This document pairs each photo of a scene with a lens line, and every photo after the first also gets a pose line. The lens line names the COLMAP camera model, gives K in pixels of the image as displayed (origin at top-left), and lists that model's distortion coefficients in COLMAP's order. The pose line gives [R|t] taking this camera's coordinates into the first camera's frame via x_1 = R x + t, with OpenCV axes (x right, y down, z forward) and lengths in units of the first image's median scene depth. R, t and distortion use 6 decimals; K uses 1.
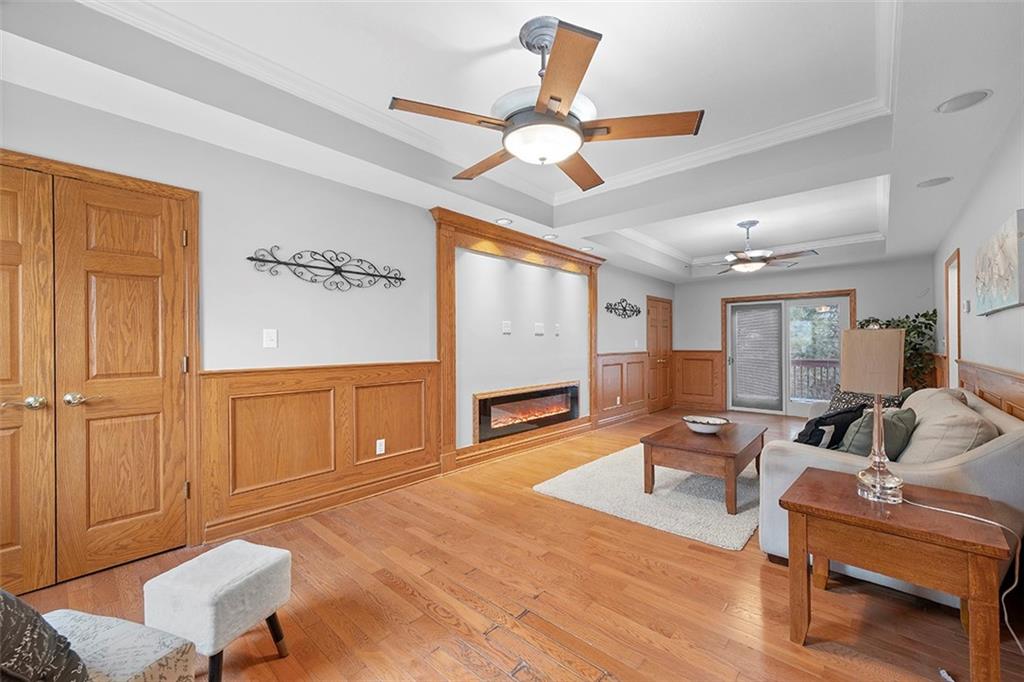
lens RADIAL K [[403.9, 0, 512.4], [0, 403.9, 343.0], [0, 0, 1]] dist [-0.001804, -0.000207]
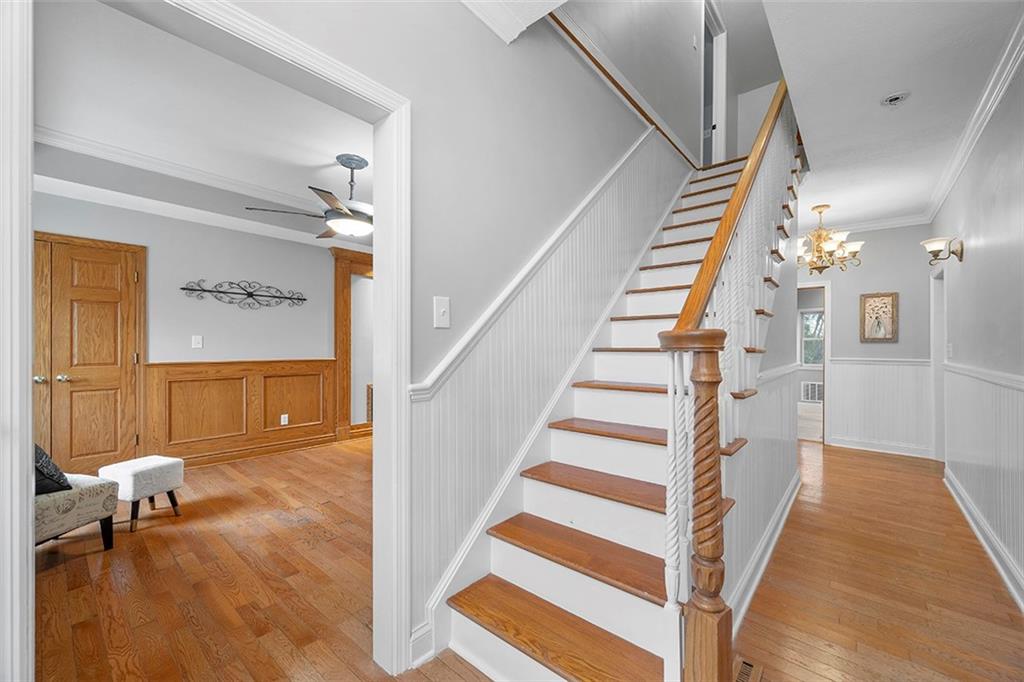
lens RADIAL K [[403.9, 0, 514.1], [0, 403.9, 346.3], [0, 0, 1]] dist [-0.001804, -0.000207]
pose [[0.999871, 0.005541, 0.015084, 0.590450], [-0.005497, 0.999981, -0.002920, 0.002735], [-0.015100, 0.002836, 0.999882, -0.545518]]
